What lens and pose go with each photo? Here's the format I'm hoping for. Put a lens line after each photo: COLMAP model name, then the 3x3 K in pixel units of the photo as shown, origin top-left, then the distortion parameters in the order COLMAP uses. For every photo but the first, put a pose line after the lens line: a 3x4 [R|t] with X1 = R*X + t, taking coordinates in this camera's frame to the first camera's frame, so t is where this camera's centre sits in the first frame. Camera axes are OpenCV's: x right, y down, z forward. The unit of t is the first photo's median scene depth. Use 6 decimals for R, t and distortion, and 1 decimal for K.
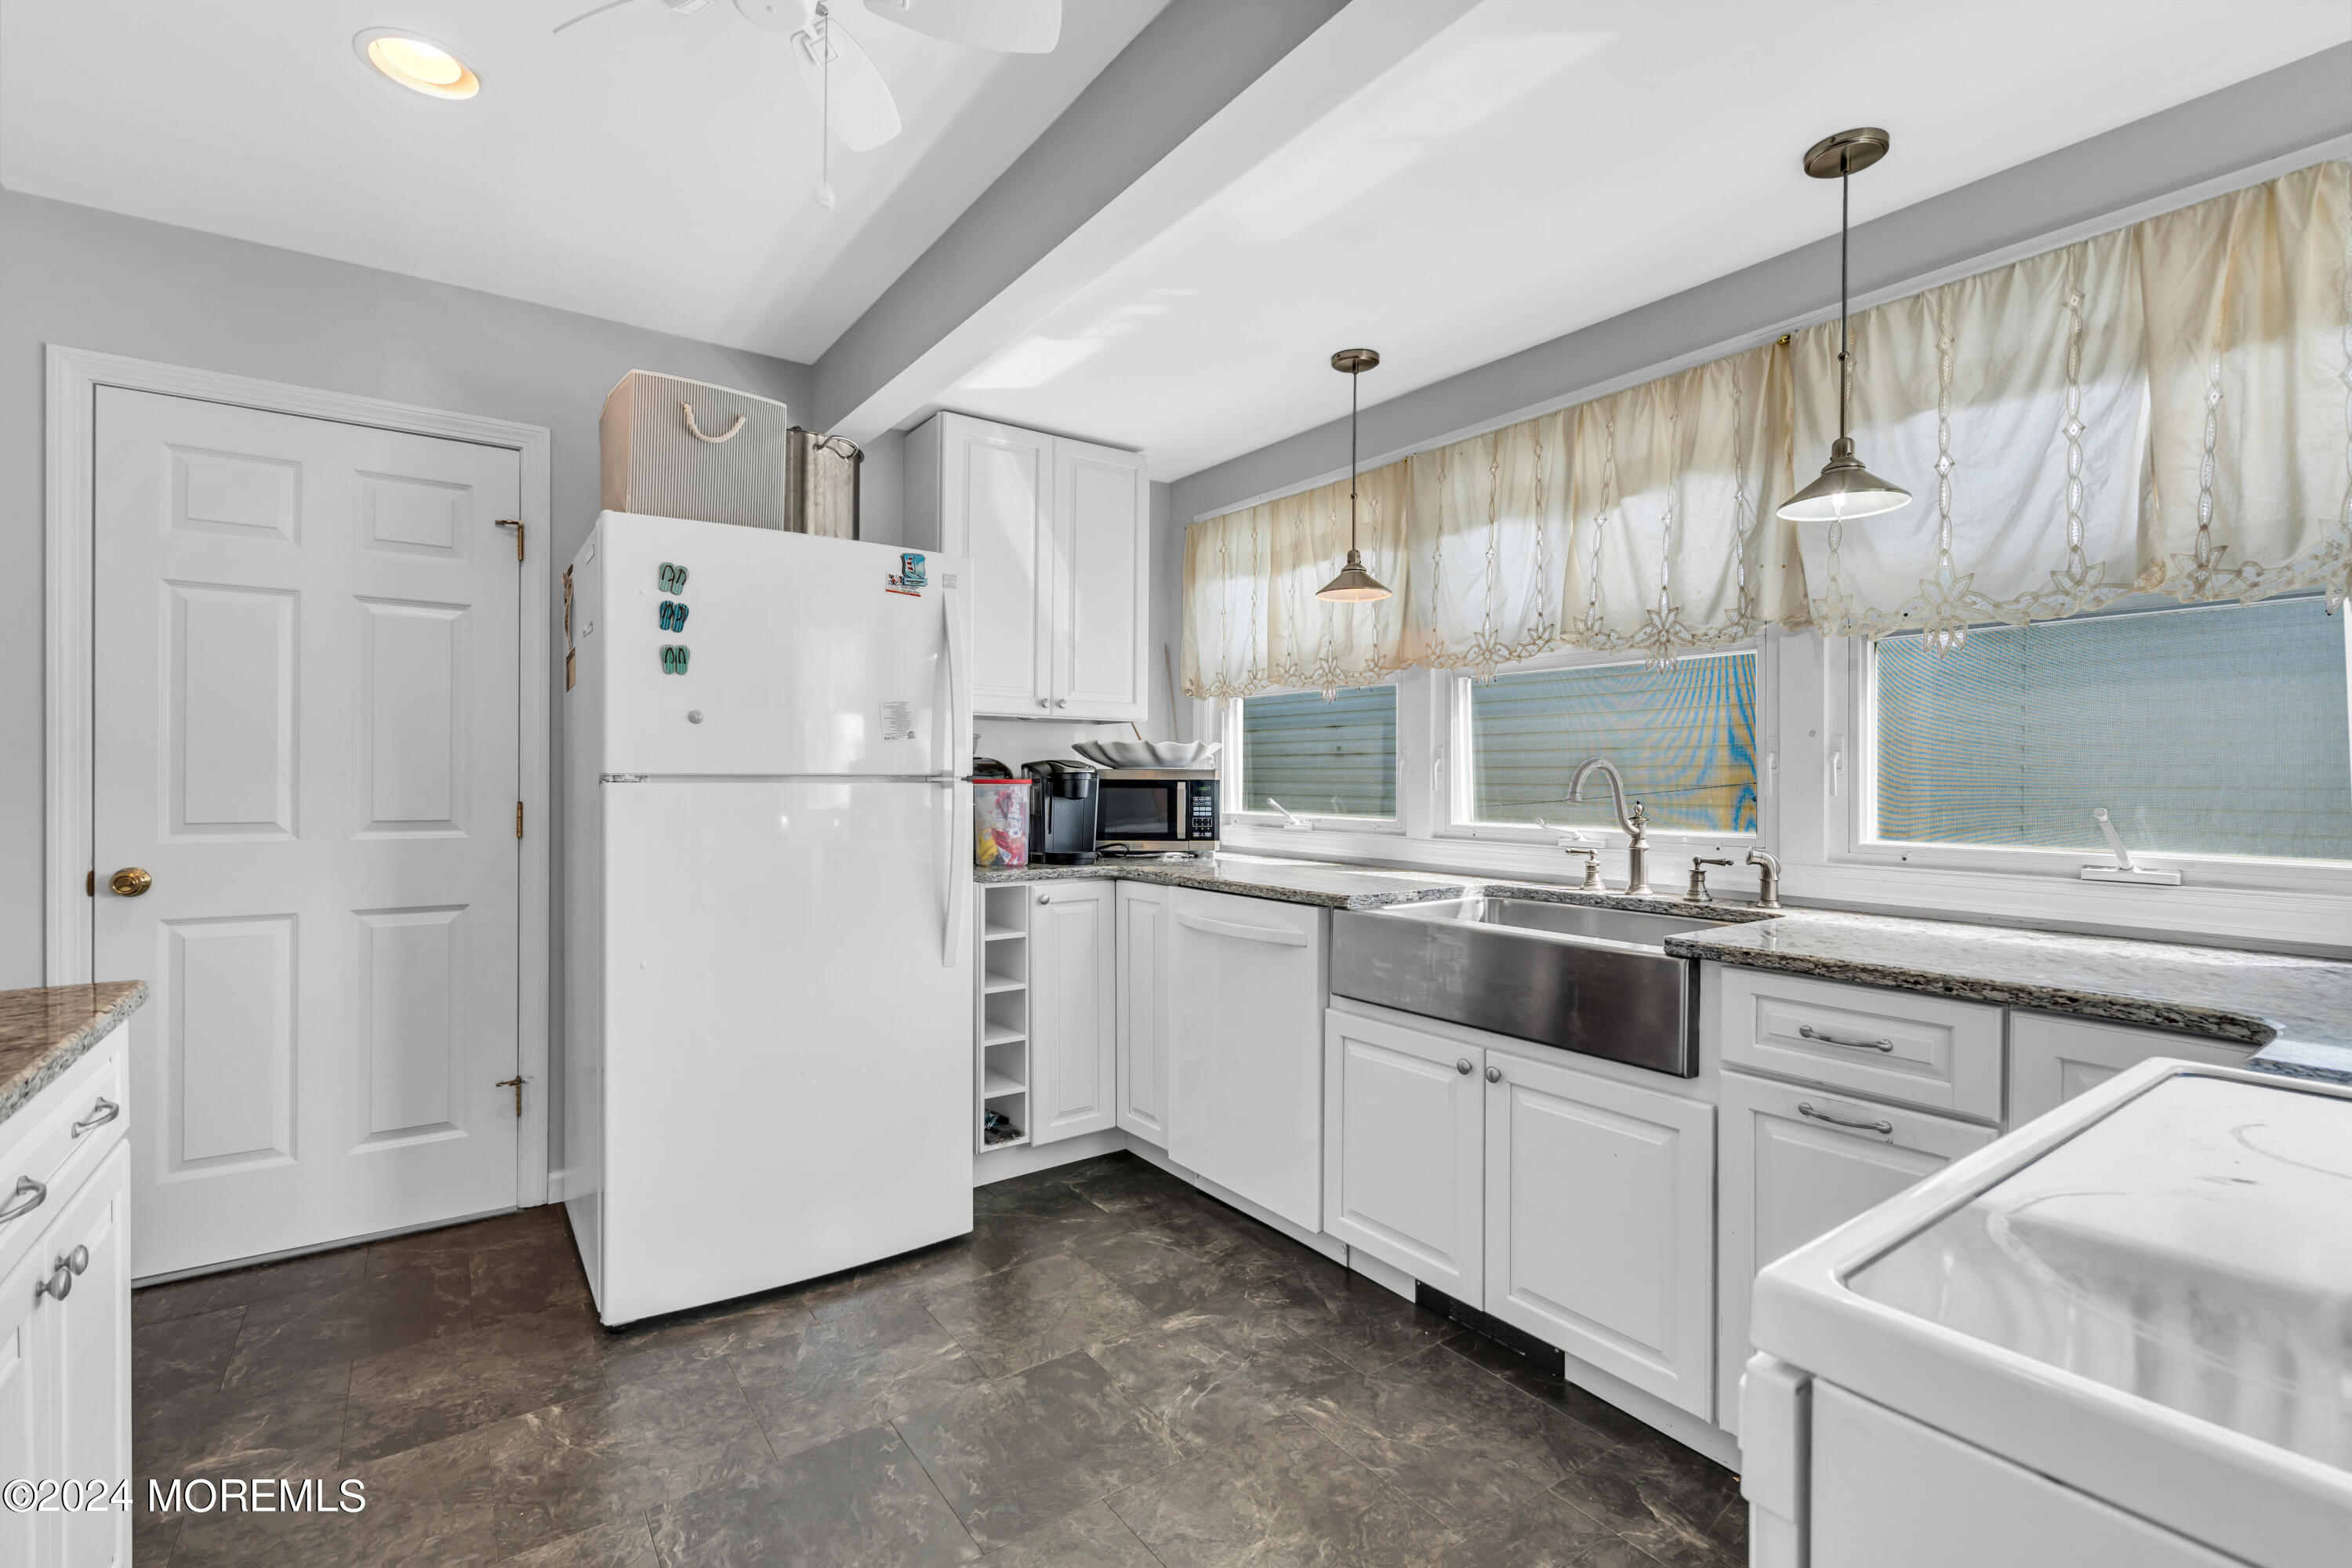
lens RADIAL K [[1060.2, 0, 1176.0], [0, 1060.2, 784.0], [0, 0, 1]] dist [-0.001453, 0.000375]
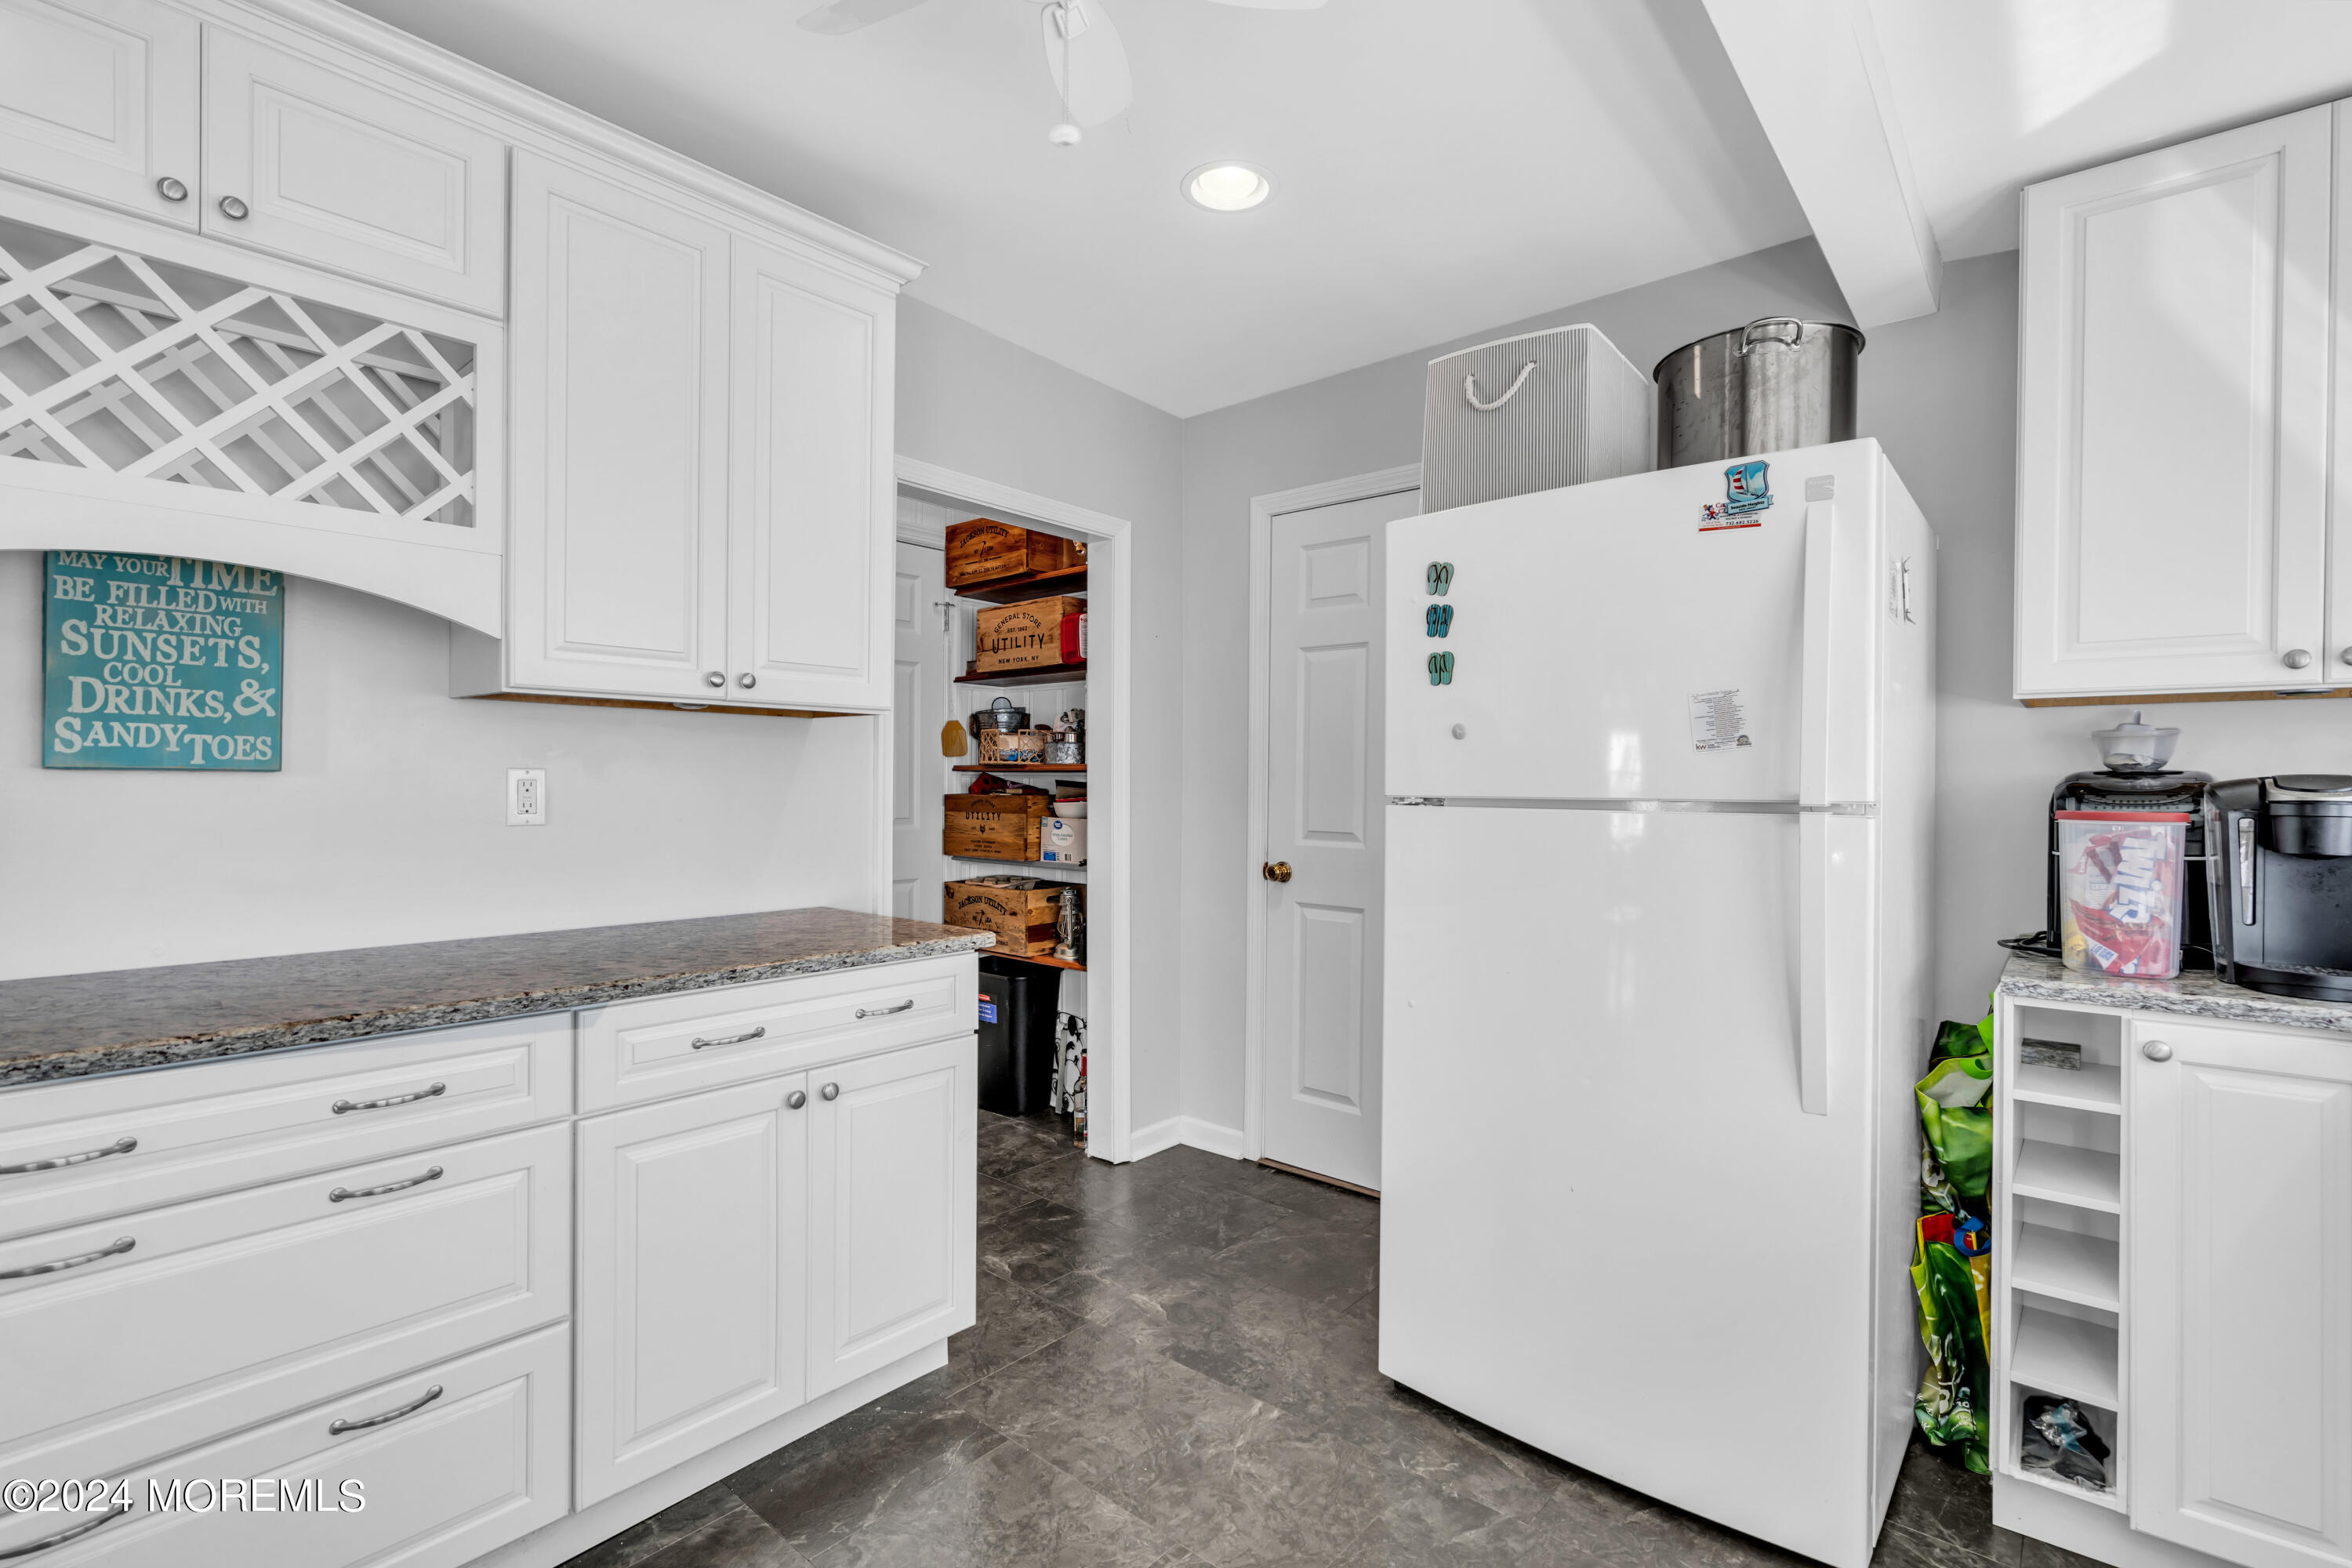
lens RADIAL K [[1076.4, 0, 1176.0], [0, 1076.4, 784.0], [0, 0, 1]] dist [0.001324, 0.000598]
pose [[0.233533, -0.001925, -0.972347, 0.337559], [-0.015471, 0.999864, -0.005696, -0.010557], [0.972226, 0.016373, 0.233471, 0.538185]]
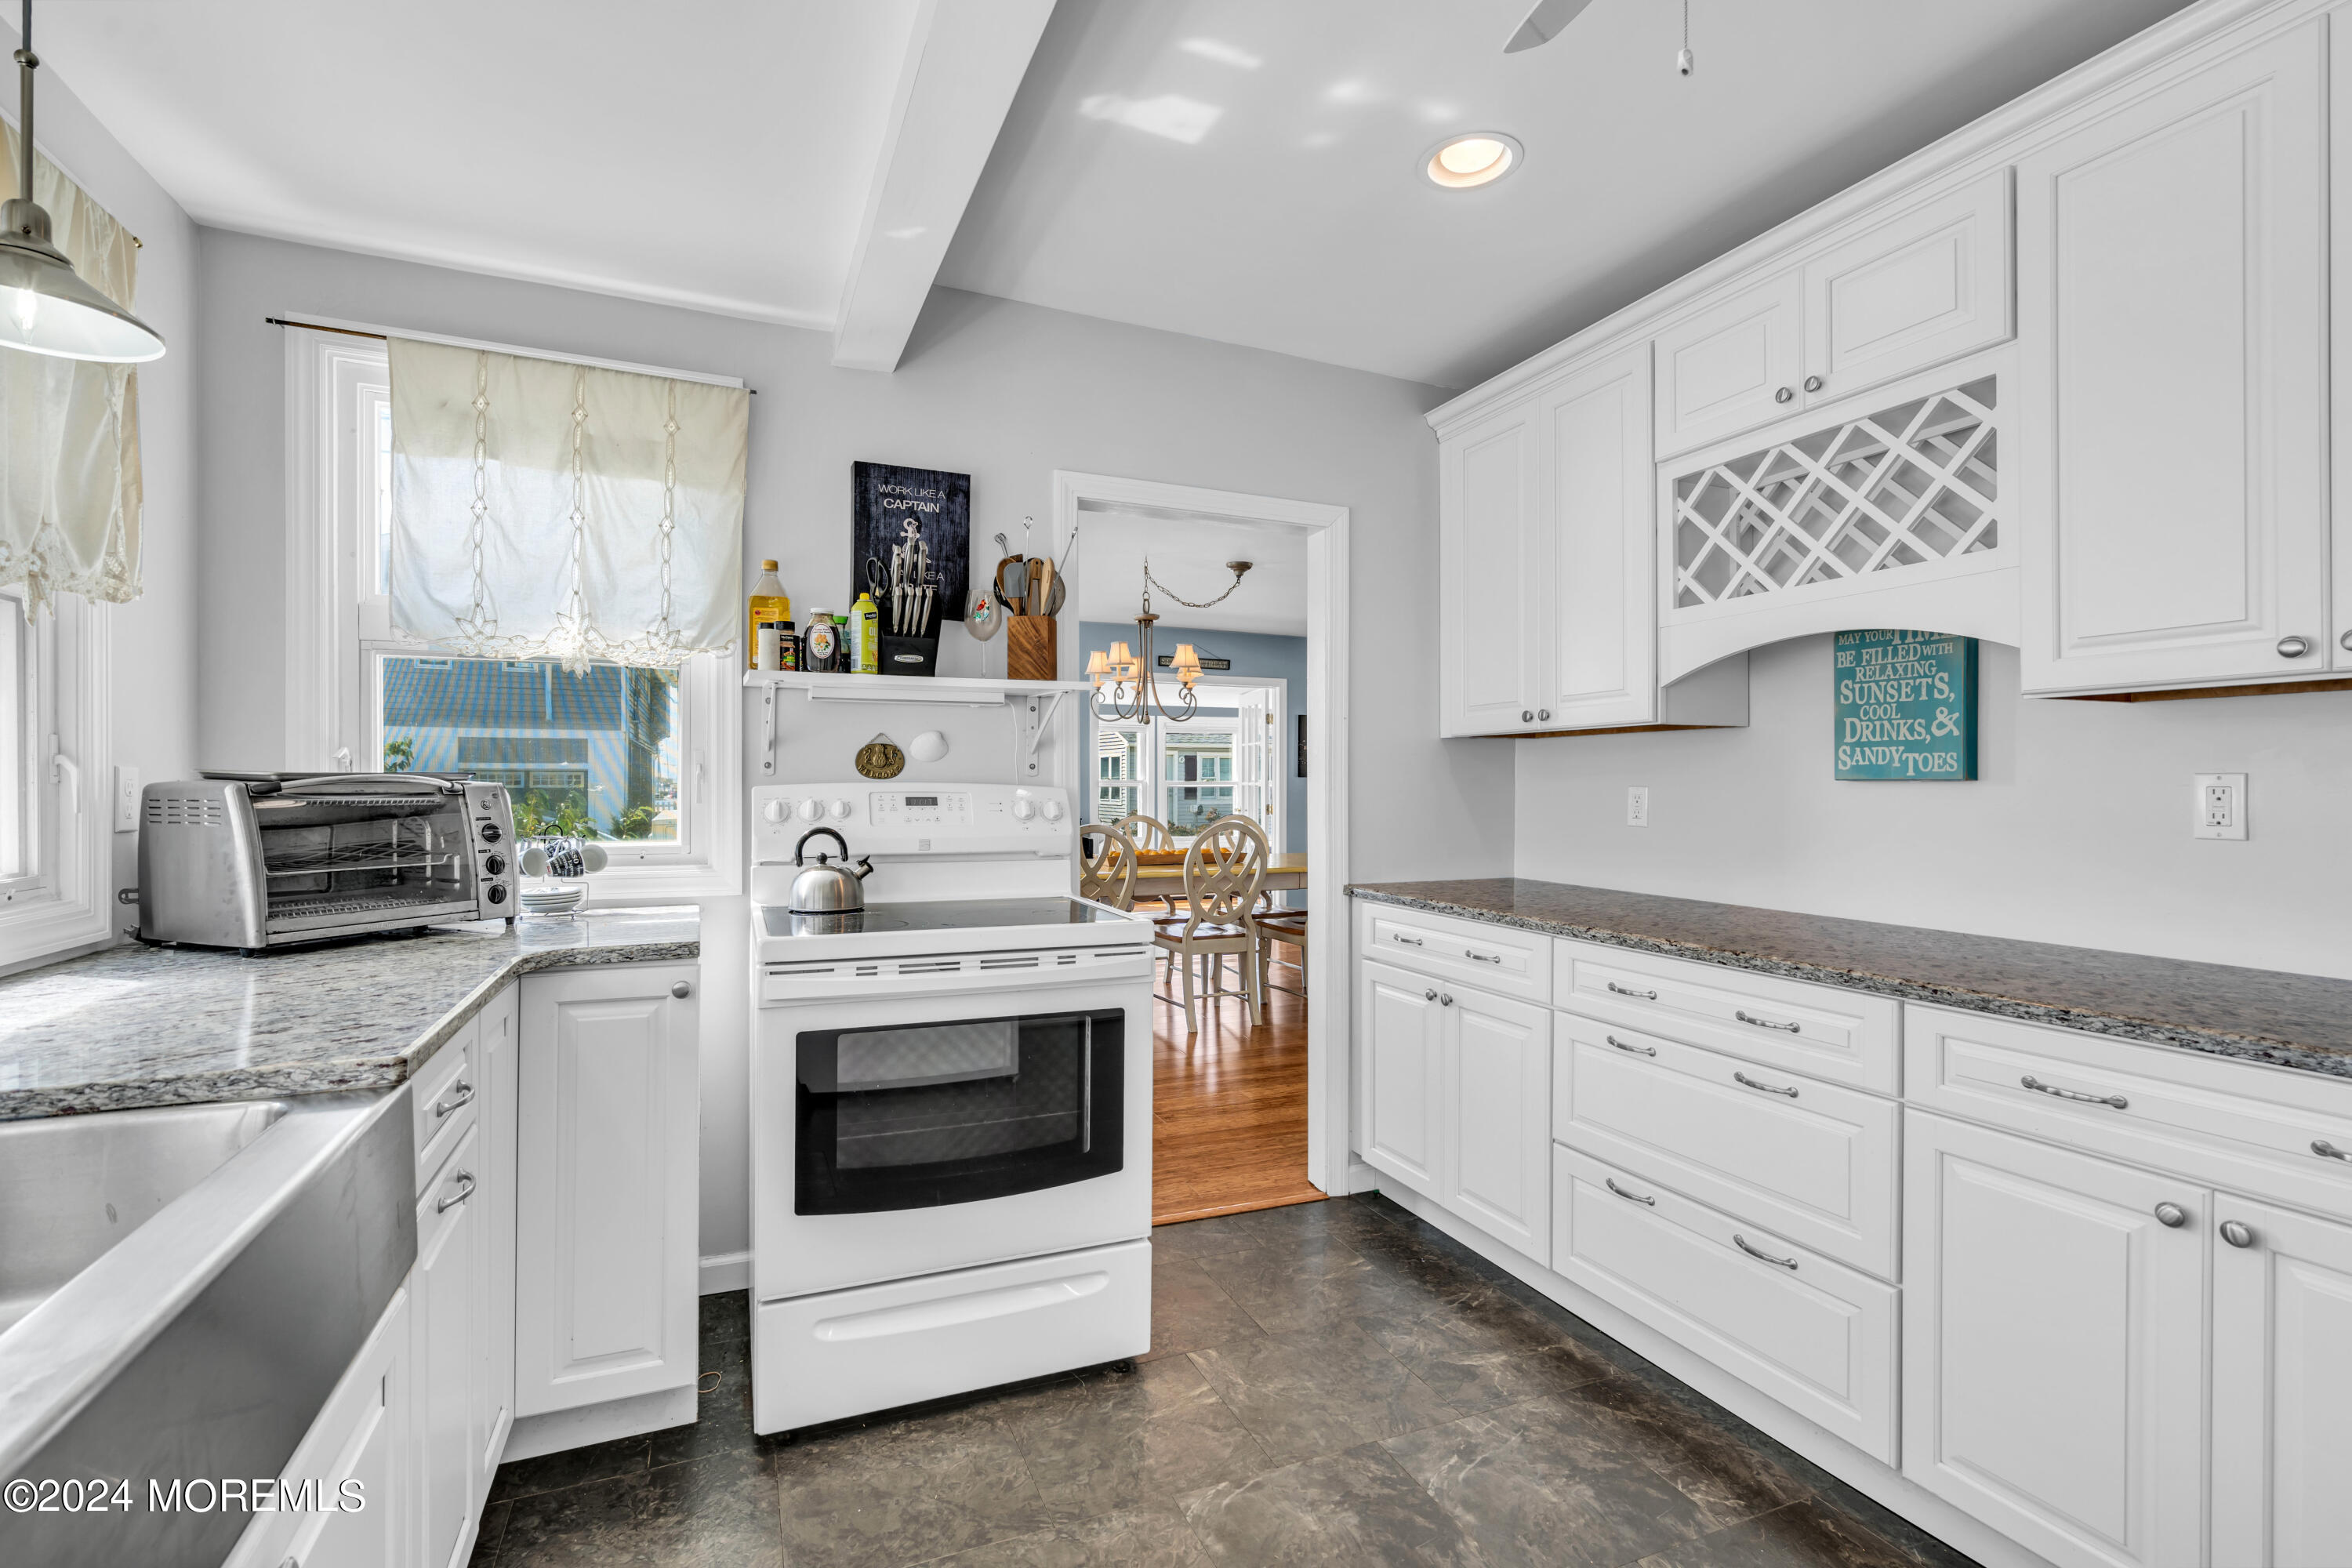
lens RADIAL K [[1058.1, 0, 1183.7], [0, 1058.1, 788.9], [0, 0, 1]] dist [-0.004140, -0.000038]
pose [[-0.977140, -0.007935, 0.212450, -0.084766], [-0.005068, 0.999889, 0.014039, -0.015889], [-0.212538, 0.012641, -0.977071, 1.117916]]
